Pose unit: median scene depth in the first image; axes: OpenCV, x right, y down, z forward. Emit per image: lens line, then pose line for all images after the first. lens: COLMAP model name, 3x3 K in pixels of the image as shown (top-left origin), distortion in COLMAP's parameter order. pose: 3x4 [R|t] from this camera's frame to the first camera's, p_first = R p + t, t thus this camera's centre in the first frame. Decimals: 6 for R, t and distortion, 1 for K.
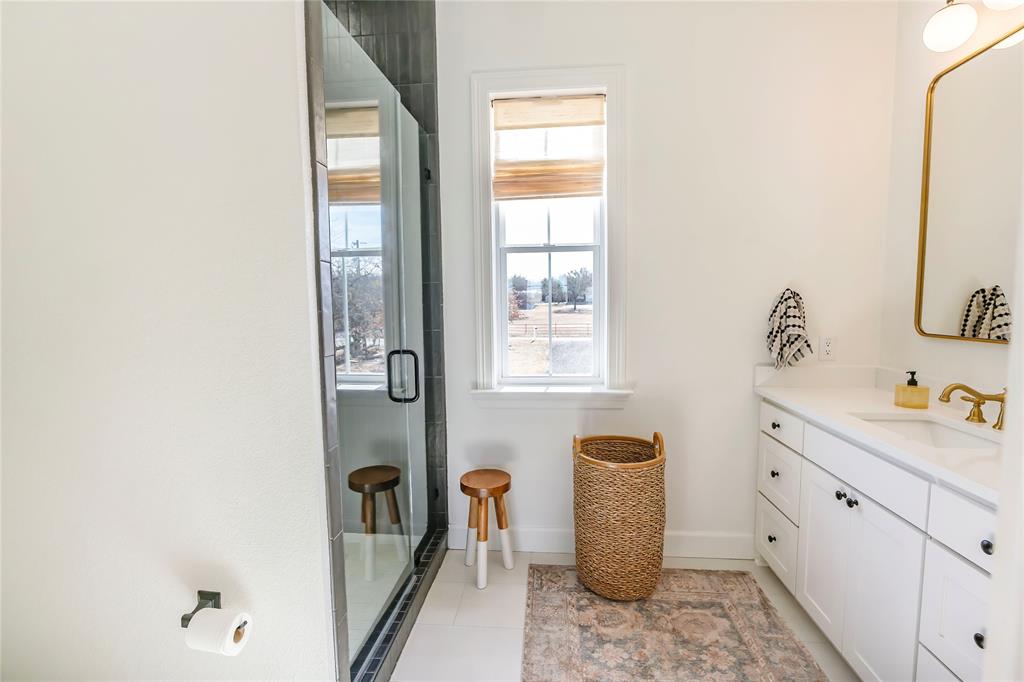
lens RADIAL K [[469.8, 0, 515.5], [0, 469.8, 343.4], [0, 0, 1]] dist [-0.009323, 0.000509]
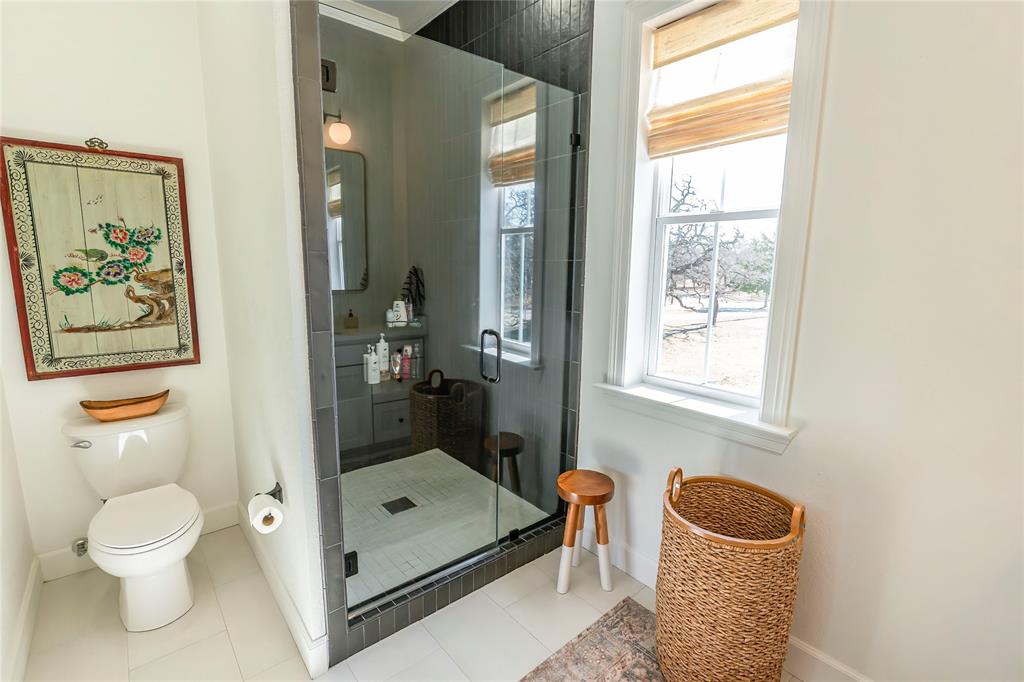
lens RADIAL K [[469.8, 0, 515.5], [0, 469.8, 343.4], [0, 0, 1]] dist [-0.009323, 0.000509]
pose [[0.707230, 0.140491, -0.692884, 0.411349], [-0.087511, 0.989916, 0.111395, -0.061227], [0.701547, -0.018147, 0.712392, 0.260935]]
